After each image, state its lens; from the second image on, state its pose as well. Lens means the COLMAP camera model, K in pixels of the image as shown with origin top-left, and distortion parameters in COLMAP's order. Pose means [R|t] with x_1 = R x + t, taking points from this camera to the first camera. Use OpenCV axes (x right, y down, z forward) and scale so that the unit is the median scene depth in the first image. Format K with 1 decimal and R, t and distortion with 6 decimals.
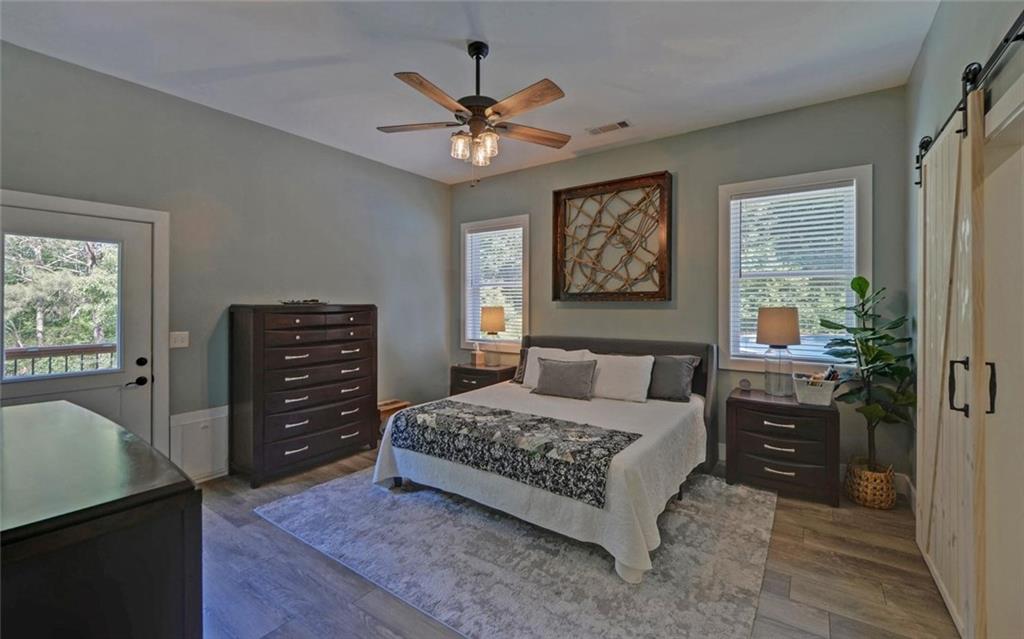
lens RADIAL K [[428.1, 0, 515.2], [0, 428.1, 302.5], [0, 0, 1]] dist [-0.008526, -0.001884]
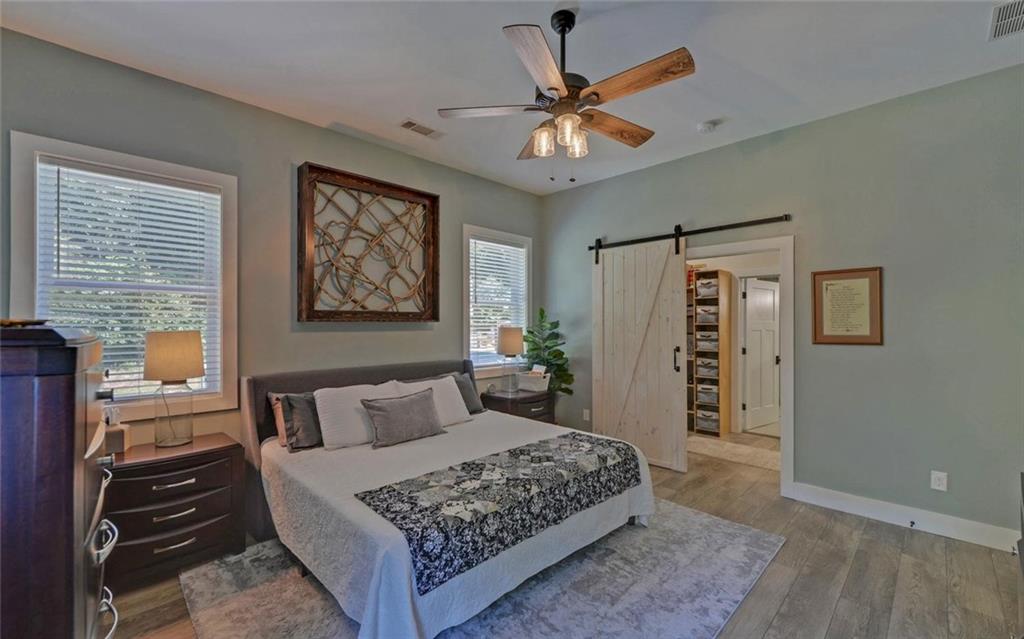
lens RADIAL K [[428.1, 0, 521.2], [0, 428.1, 322.8], [0, 0, 1]] dist [-0.008526, -0.001884]
pose [[0.165132, 0.004811, 0.986260, -0.698356], [-0.001308, 0.999988, -0.004659, 0.002981], [-0.986271, -0.000520, 0.165136, 0.708170]]
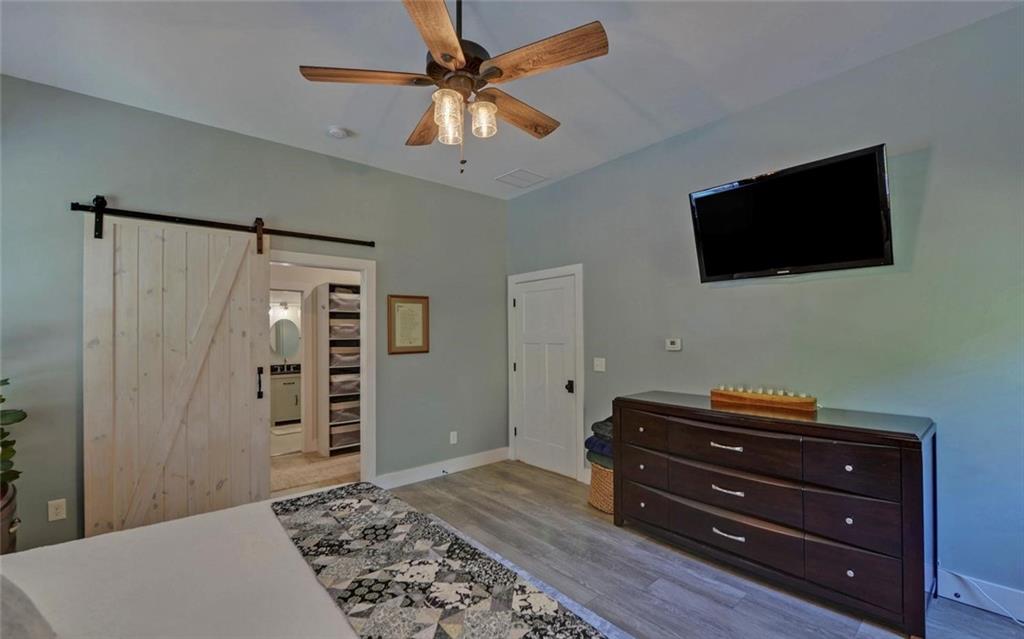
lens RADIAL K [[428.1, 0, 510.4], [0, 428.1, 325.4], [0, 0, 1]] dist [-0.008526, -0.001884]
pose [[-0.968190, 0.018629, 0.249522, -0.257803], [0.012479, 0.999579, -0.026205, 0.000836], [-0.249905, -0.022258, -0.968015, 1.250653]]
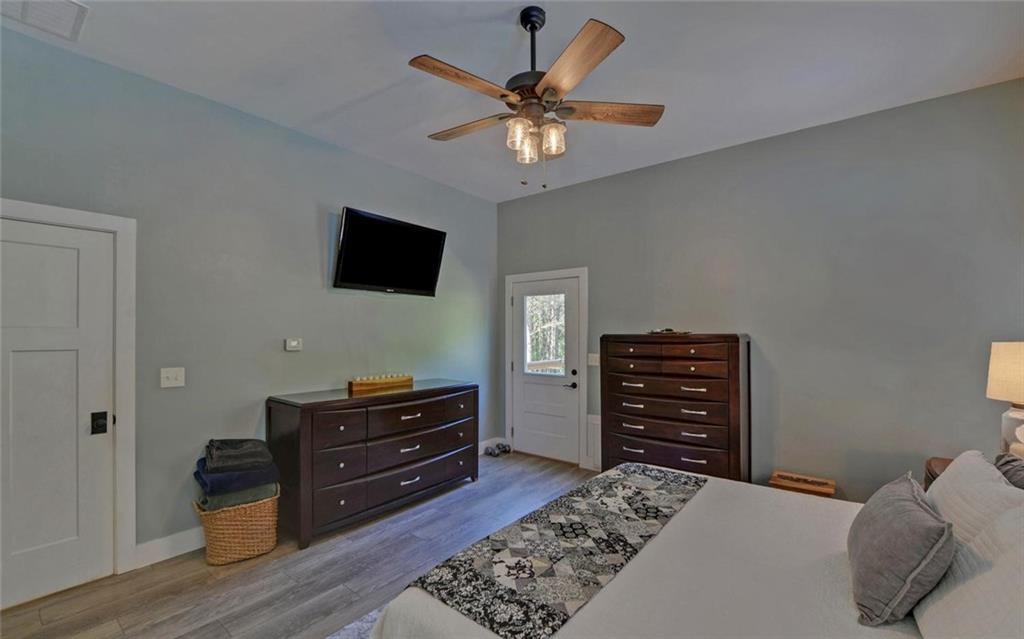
lens RADIAL K [[428.1, 0, 515.8], [0, 428.1, 325.9], [0, 0, 1]] dist [-0.008526, -0.001884]
pose [[-0.050898, -0.013619, -0.998611, 0.536274], [0.004000, 0.999896, -0.013841, -0.002363], [0.998696, -0.004699, -0.050838, 0.755577]]
